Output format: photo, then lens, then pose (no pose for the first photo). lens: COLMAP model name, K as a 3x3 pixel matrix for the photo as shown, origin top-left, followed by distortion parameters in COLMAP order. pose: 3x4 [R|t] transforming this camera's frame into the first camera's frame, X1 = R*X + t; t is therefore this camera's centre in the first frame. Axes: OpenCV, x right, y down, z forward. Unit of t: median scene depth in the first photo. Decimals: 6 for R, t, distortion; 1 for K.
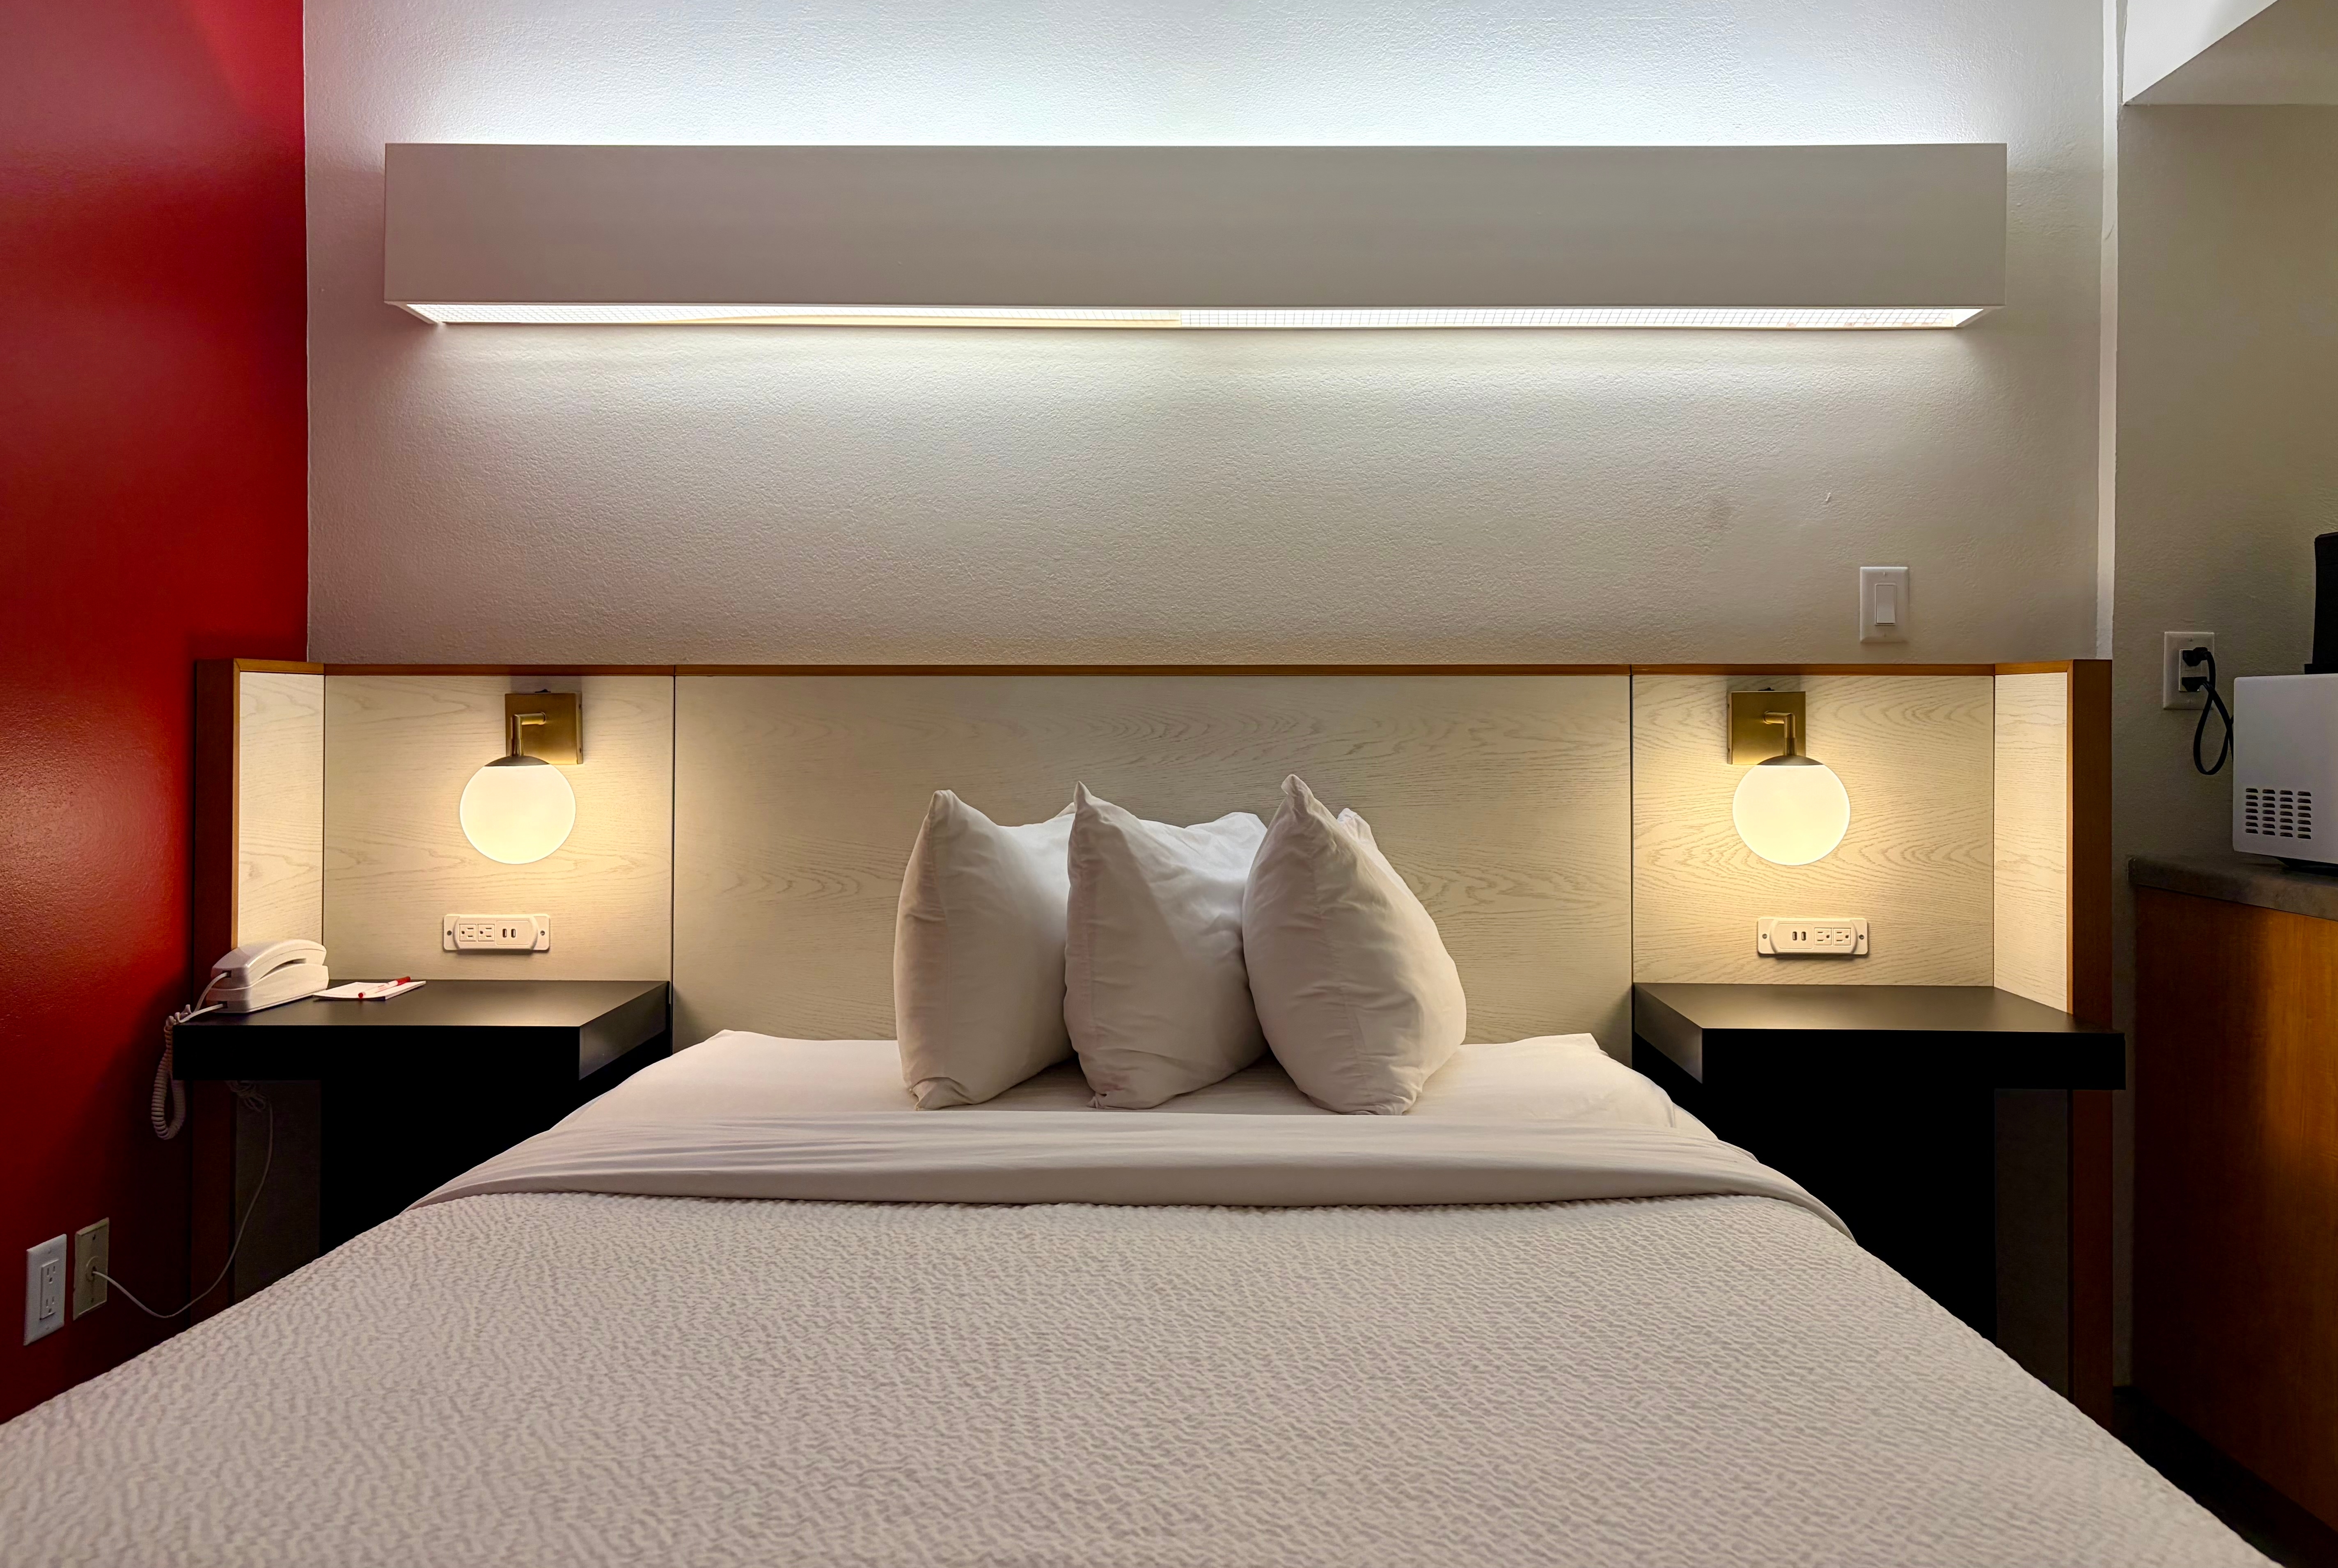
lens RADIAL K [[1877.3, 0, 1176.6], [0, 1877.3, 687.8], [0, 0, 1]] dist [0.056059, -0.073489]
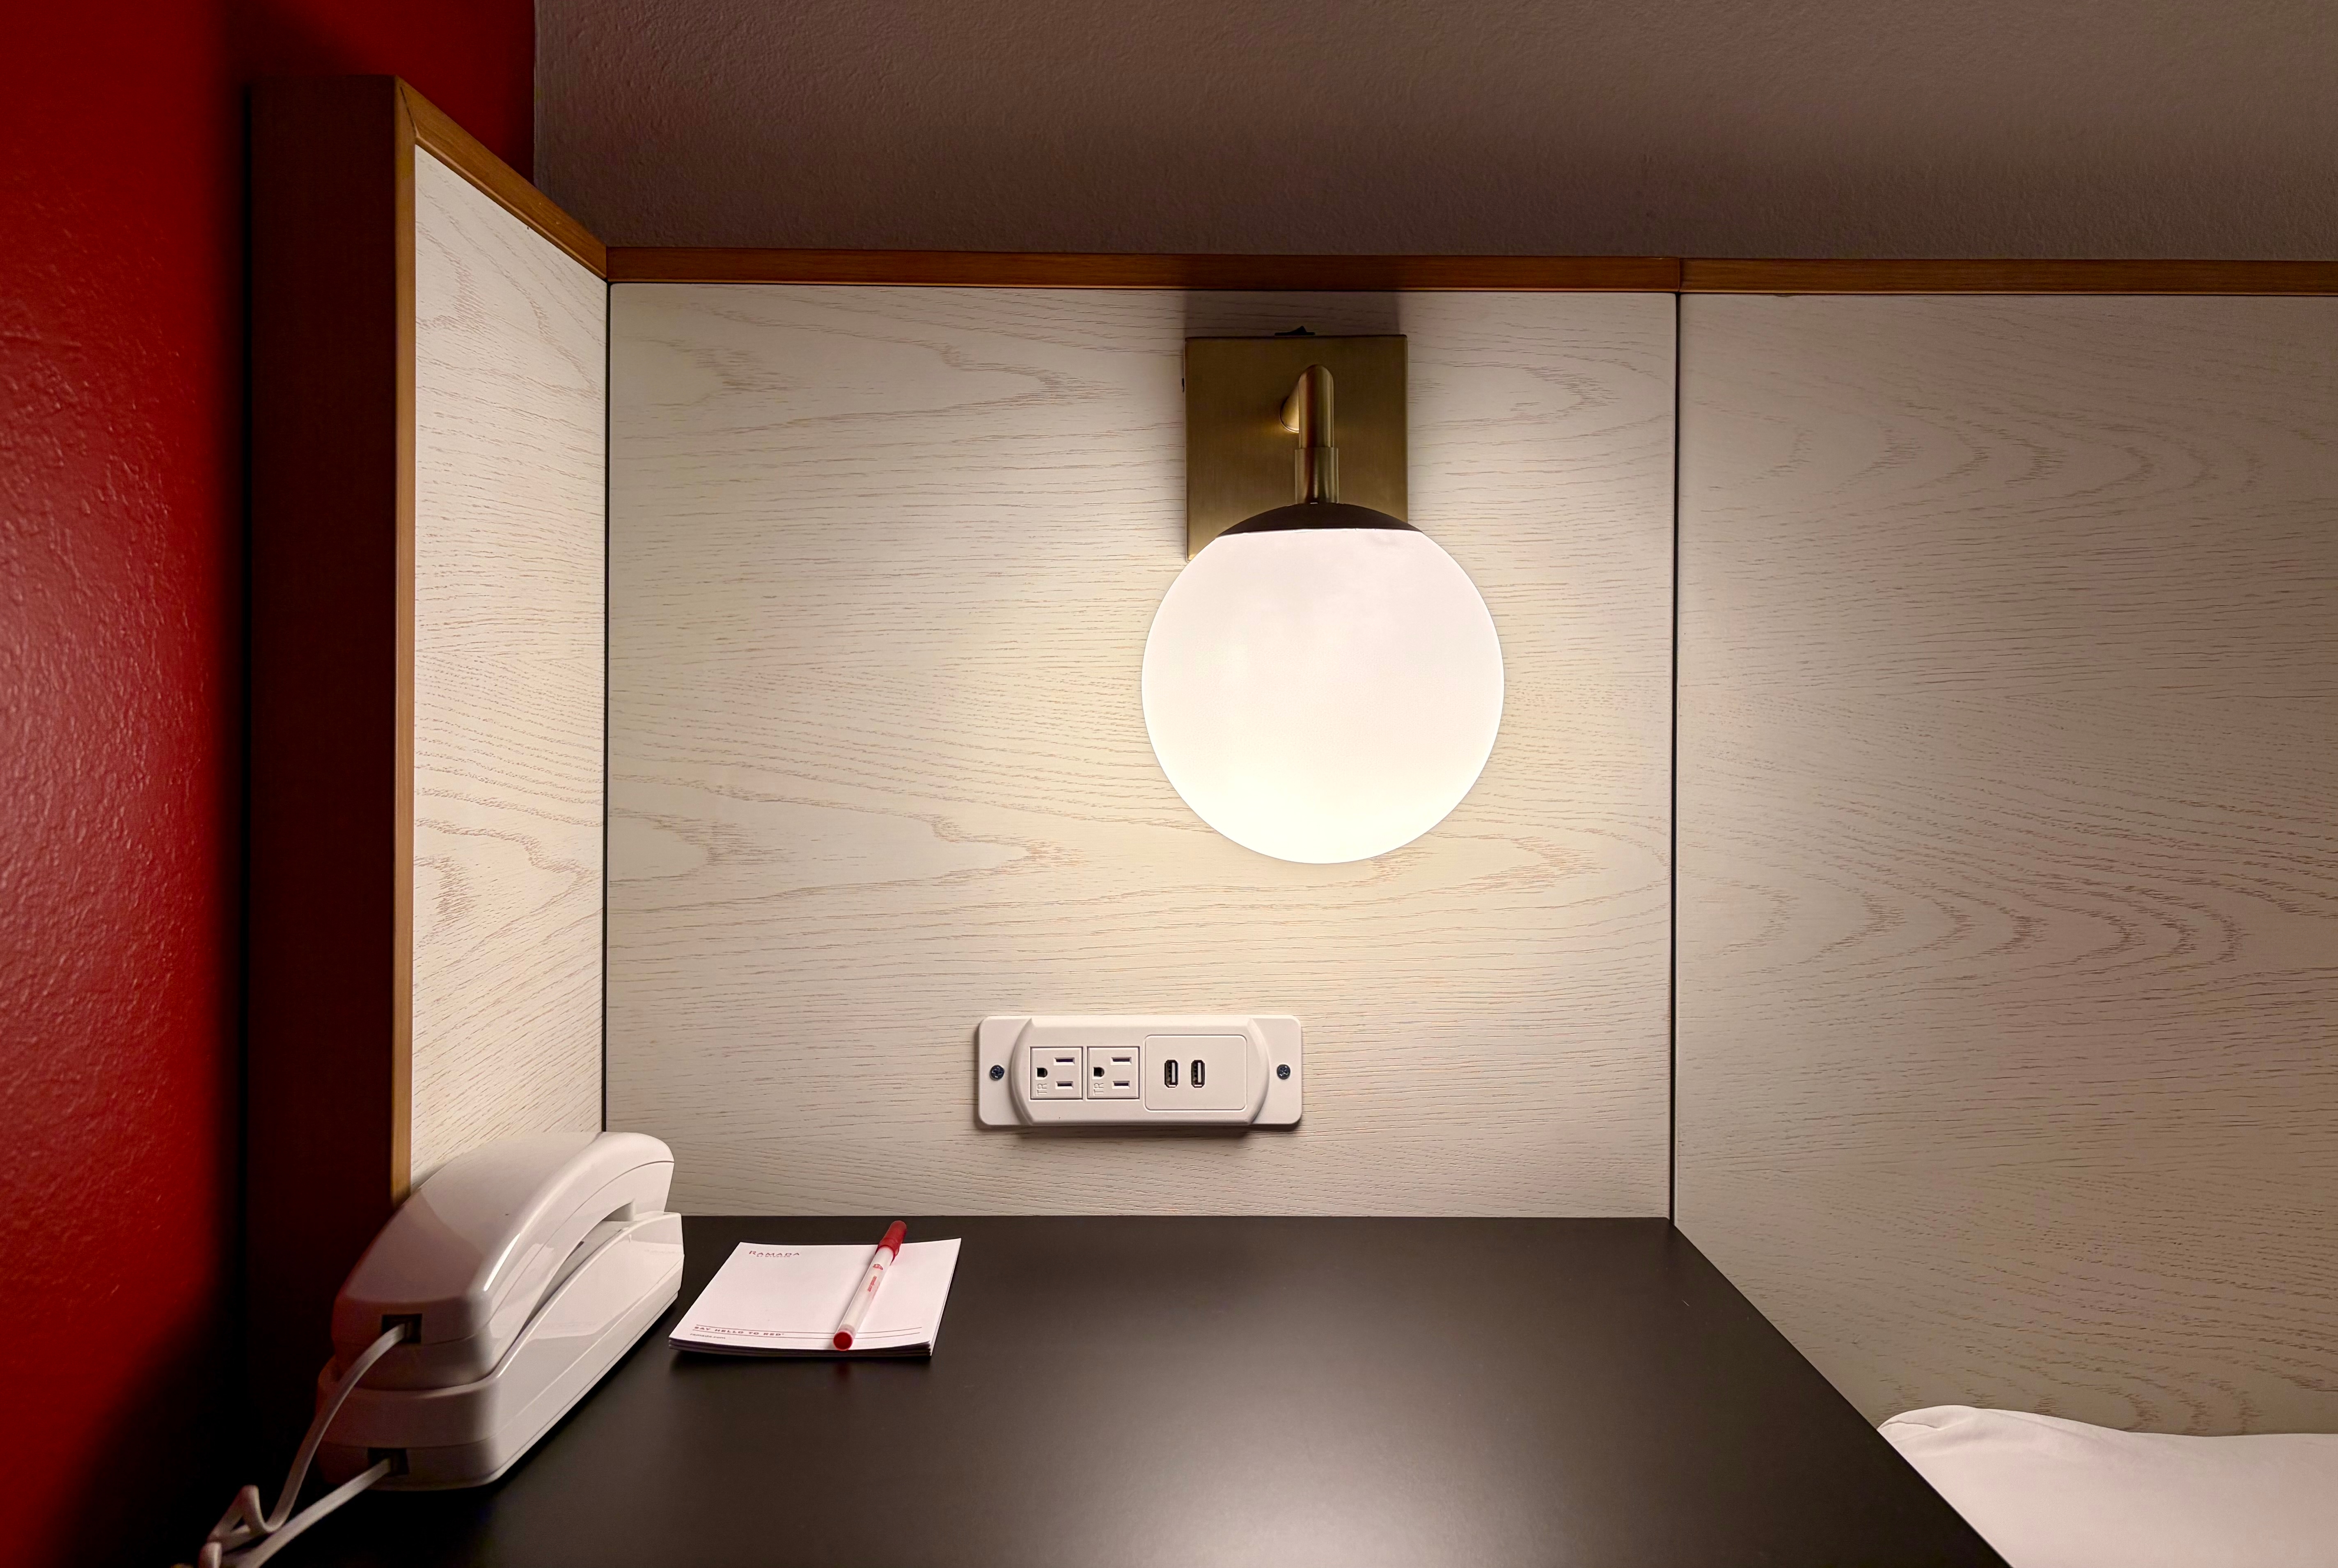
lens RADIAL K [[1877.3, 0, 1176.6], [0, 1877.3, 687.8], [0, 0, 1]] dist [0.056059, -0.073489]
pose [[0.998946, 0.003535, 0.045760, -0.369510], [-0.003957, 0.999950, 0.009129, 0.059918], [-0.045725, -0.009301, 0.998911, 0.674929]]
